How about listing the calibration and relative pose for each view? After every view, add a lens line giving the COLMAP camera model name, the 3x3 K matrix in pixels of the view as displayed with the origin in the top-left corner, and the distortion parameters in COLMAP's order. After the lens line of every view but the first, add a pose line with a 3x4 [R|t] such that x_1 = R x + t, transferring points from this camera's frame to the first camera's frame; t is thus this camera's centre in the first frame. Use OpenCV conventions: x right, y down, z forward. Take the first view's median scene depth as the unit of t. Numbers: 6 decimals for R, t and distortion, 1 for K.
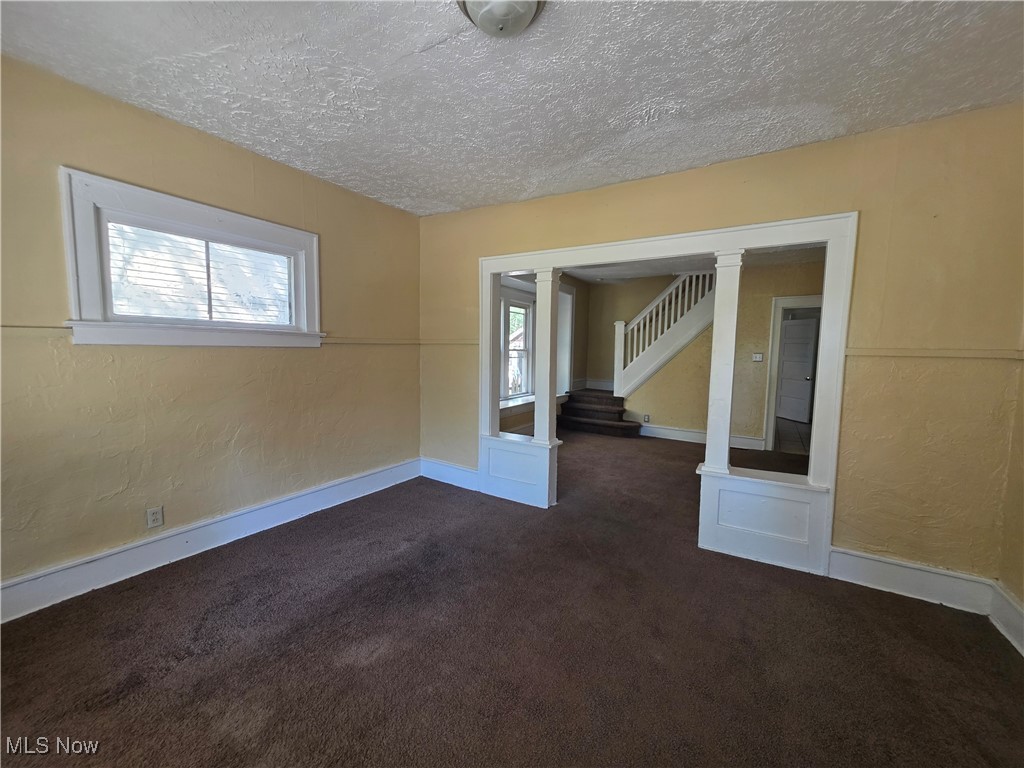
lens RADIAL K [[414.7, 0, 508.8], [0, 414.7, 383.2], [0, 0, 1]] dist [0.000901, -0.000249]
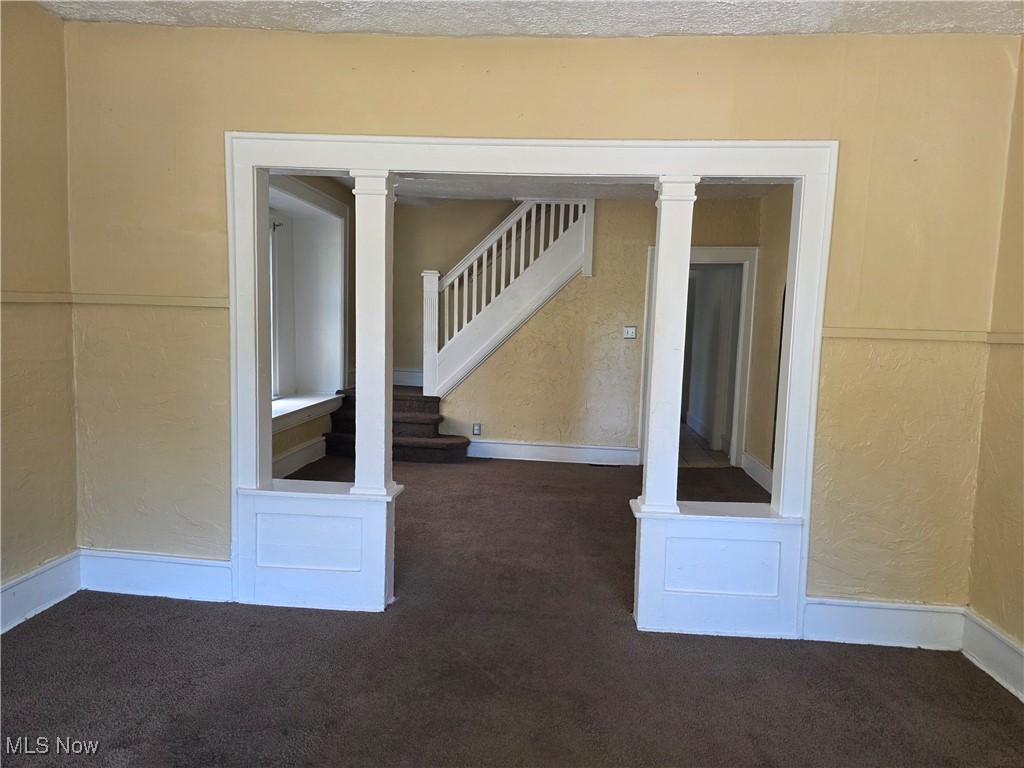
lens RADIAL K [[688.6, 0, 521.1], [0, 688.6, 384.2], [0, 0, 1]] dist [0.061022, -0.049553]
pose [[0.885418, -0.031875, 0.463702, -0.160868], [0.021187, 0.999377, 0.028241, -0.020059], [-0.464313, -0.015181, 0.885541, 0.104485]]
